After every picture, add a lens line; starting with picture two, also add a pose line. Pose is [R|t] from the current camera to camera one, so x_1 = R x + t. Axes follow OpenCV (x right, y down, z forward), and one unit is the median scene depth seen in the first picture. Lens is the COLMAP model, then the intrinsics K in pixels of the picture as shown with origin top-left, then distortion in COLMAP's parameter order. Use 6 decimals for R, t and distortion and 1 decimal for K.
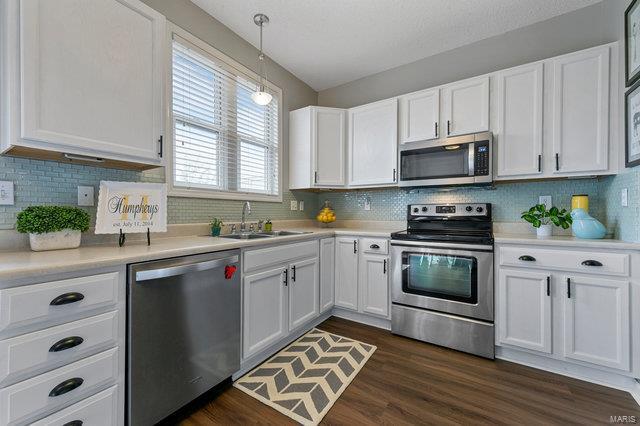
lens RADIAL K [[260.3, 0, 319.8], [0, 260.3, 212.4], [0, 0, 1]] dist [0.008600, -0.000813]
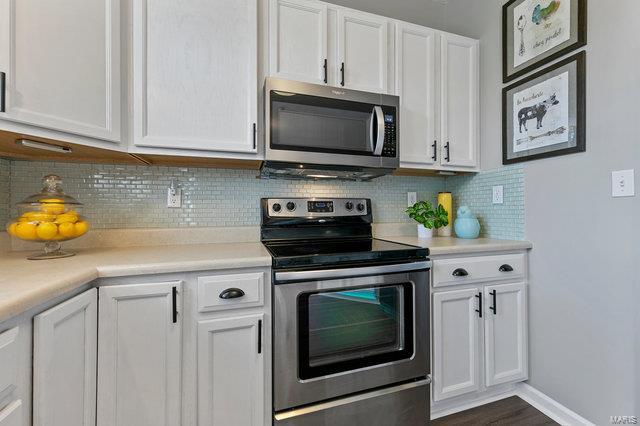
lens RADIAL K [[260.3, 0, 320.6], [0, 260.3, 212.5], [0, 0, 1]] dist [0.008600, -0.000813]
pose [[0.636269, -0.004390, 0.771455, -0.018480], [0.005441, 0.999984, 0.001204, 0.002557], [-0.771448, 0.003431, 0.636283, 0.617982]]
